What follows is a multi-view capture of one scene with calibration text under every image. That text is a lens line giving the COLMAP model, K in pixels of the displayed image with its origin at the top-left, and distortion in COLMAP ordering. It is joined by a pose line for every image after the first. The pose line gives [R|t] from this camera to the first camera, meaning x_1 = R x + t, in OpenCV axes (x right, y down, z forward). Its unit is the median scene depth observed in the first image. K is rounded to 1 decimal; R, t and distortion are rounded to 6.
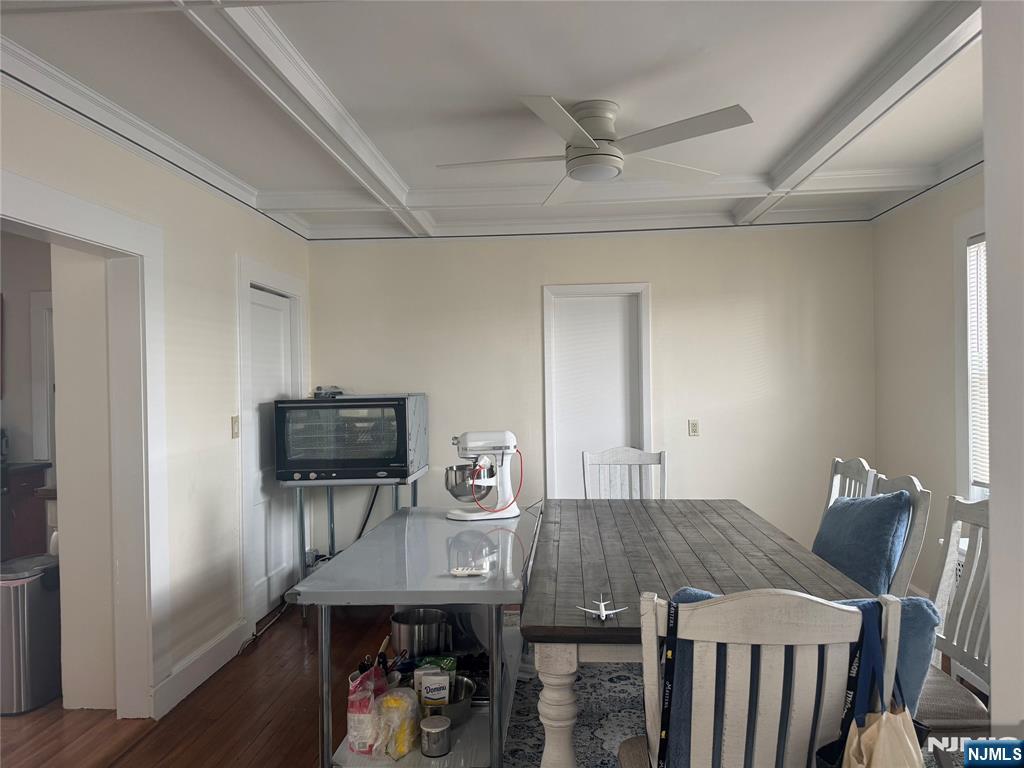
lens RADIAL K [[722.4, 0, 512.0], [0, 722.4, 384.0], [0, 0, 1]] dist [0.062228, -0.056657]
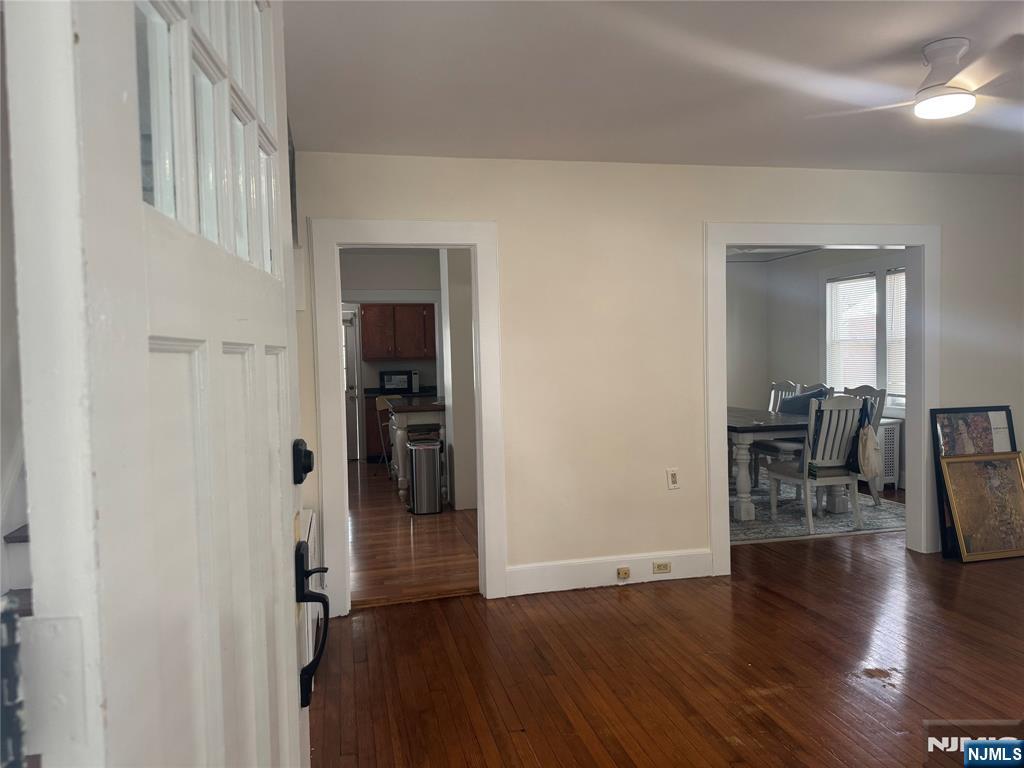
lens RADIAL K [[722.4, 0, 512.0], [0, 722.4, 384.0], [0, 0, 1]] dist [0.062228, -0.056657]
pose [[0.954136, -0.012755, 0.299102, -2.396318], [0.002983, 0.999447, 0.033105, 0.087833], [-0.299359, -0.030695, 0.953647, -2.082991]]
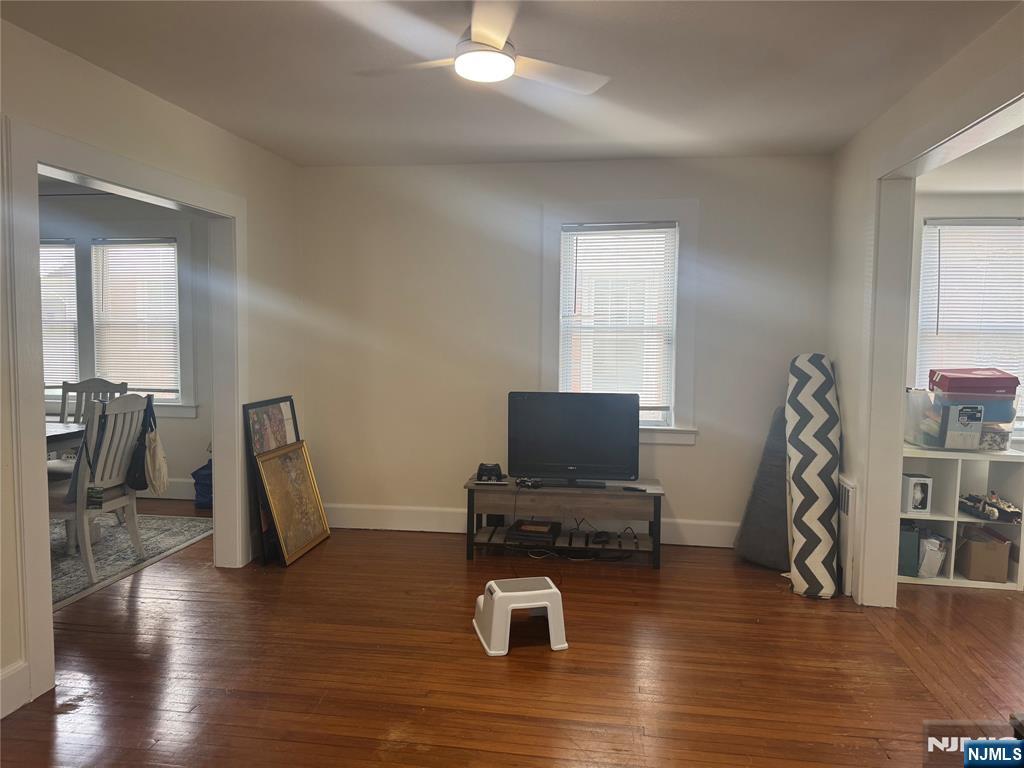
lens RADIAL K [[722.4, 0, 512.0], [0, 722.4, 384.0], [0, 0, 1]] dist [0.062228, -0.056657]
pose [[0.084872, -0.049565, 0.995158, -2.420222], [-0.008806, 0.998686, 0.050492, 0.076355], [-0.996353, -0.013048, 0.084324, -0.784096]]
